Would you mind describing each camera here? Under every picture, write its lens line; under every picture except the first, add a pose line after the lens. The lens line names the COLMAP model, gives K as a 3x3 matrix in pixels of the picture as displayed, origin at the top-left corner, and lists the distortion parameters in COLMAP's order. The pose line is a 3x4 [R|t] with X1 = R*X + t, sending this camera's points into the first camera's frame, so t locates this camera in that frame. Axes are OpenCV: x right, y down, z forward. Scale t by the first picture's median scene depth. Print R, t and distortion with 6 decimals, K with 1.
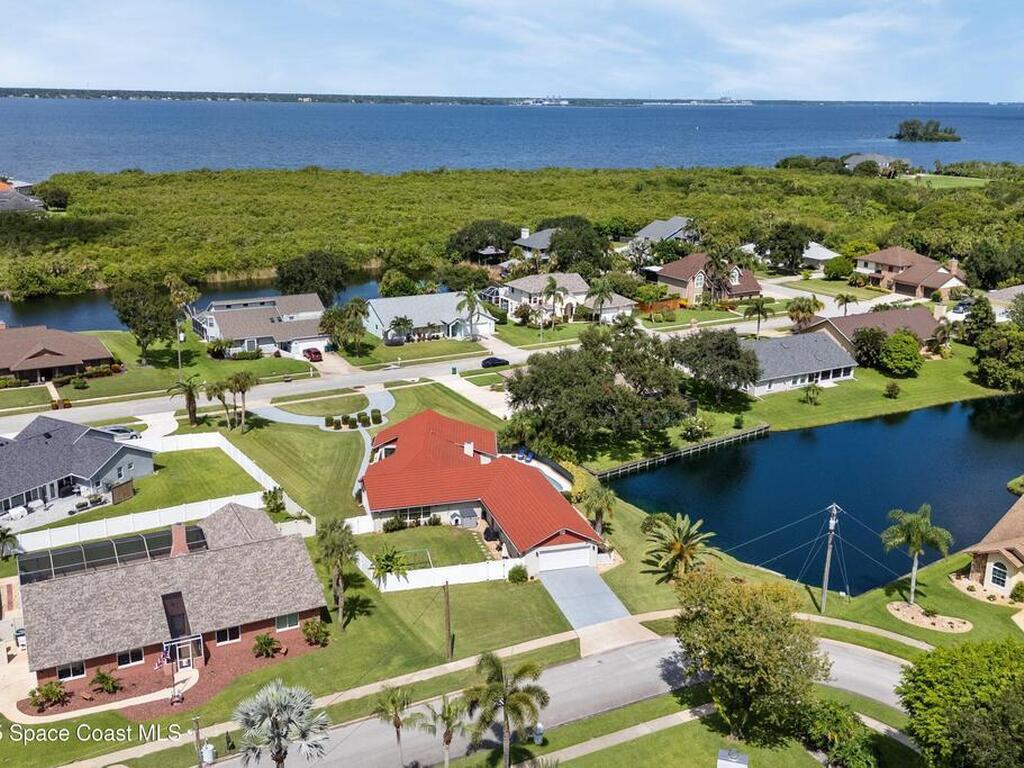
lens RADIAL K [[993.5, 0, 510.9], [0, 993.5, 381.9], [0, 0, 1]] dist [0.156641, -0.356070]
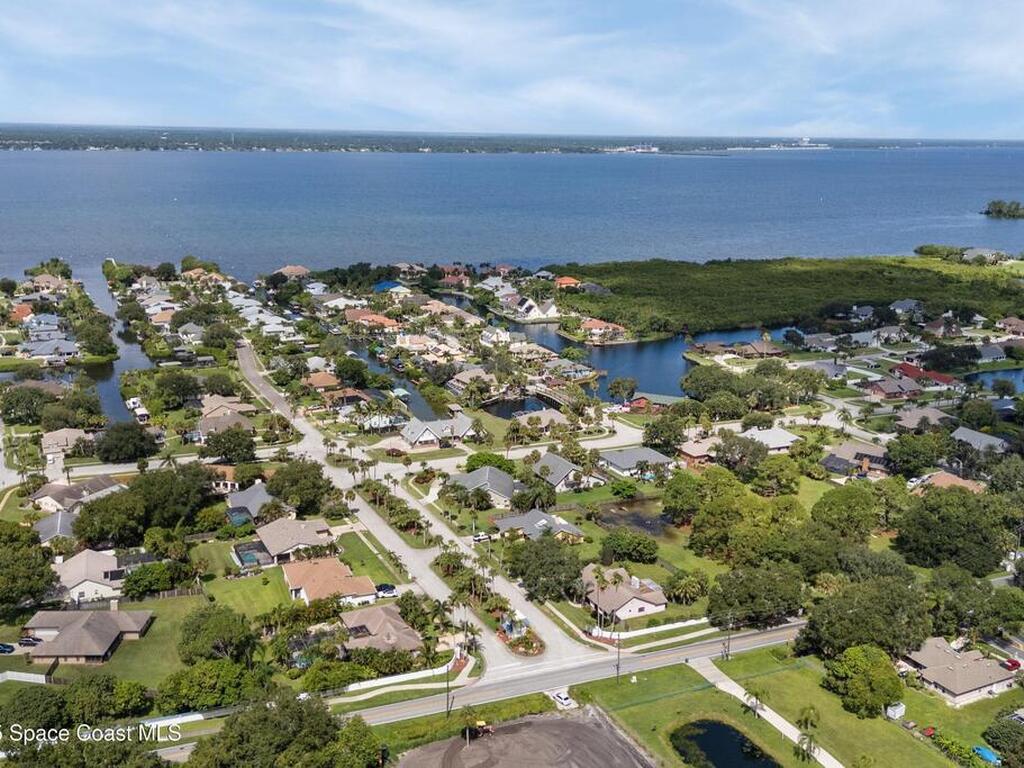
lens RADIAL K [[993.5, 0, 510.9], [0, 993.5, 381.9], [0, 0, 1]] dist [0.156641, -0.356070]
pose [[0.997947, 0.017126, -0.061709, -0.697290], [-0.019302, 0.999207, -0.034829, 0.139530], [0.061064, 0.035949, 0.997486, -1.566394]]
